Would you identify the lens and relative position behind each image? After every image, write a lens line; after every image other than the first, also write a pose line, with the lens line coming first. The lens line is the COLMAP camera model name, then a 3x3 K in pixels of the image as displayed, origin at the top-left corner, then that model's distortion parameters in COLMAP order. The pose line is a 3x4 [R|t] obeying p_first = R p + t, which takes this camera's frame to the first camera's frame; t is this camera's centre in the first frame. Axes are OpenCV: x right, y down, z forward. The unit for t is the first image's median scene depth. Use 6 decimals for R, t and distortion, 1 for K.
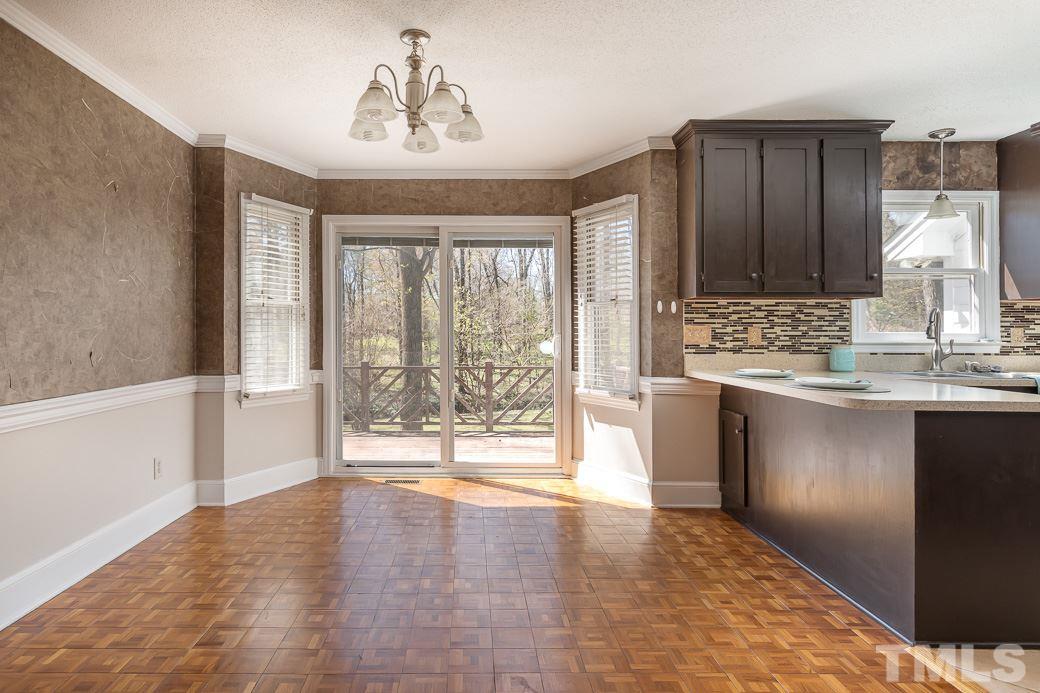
lens RADIAL K [[559.8, 0, 474.4], [0, 559.8, 332.4], [0, 0, 1]] dist [0.000827, -0.000418]
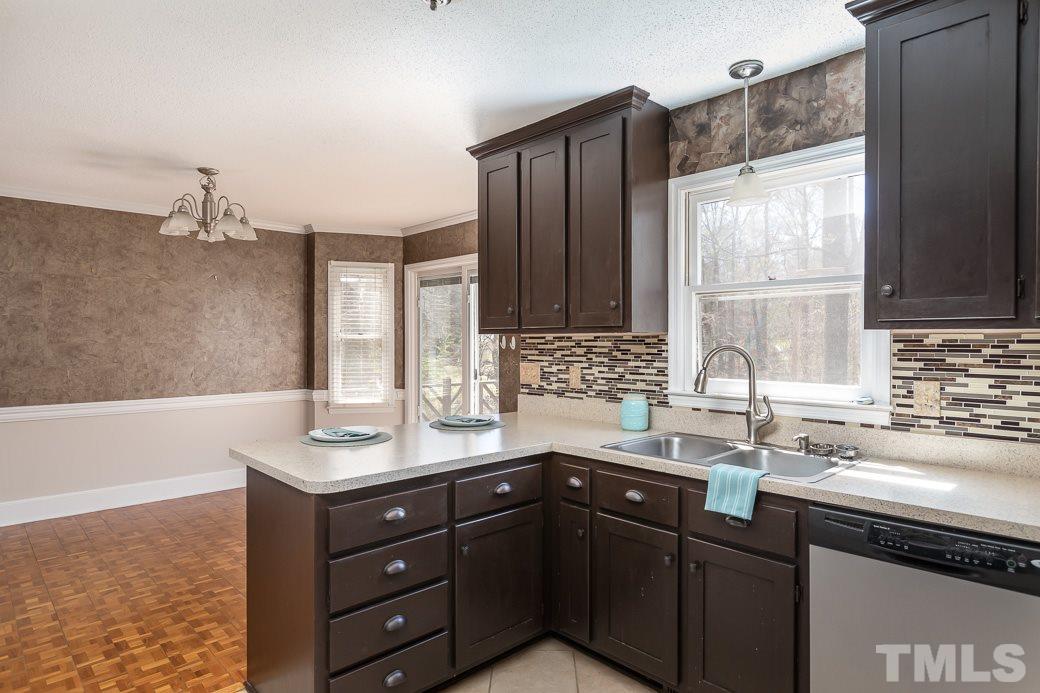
lens RADIAL K [[590.6, 0, 520.0], [0, 590.6, 346.5], [0, 0, 1]] dist [-0.000348, -0.000577]
pose [[0.700203, 0.000829, -0.713943, 1.073646], [0.005045, 0.999969, 0.006108, -0.045180], [0.713926, -0.007878, 0.700177, 0.328896]]
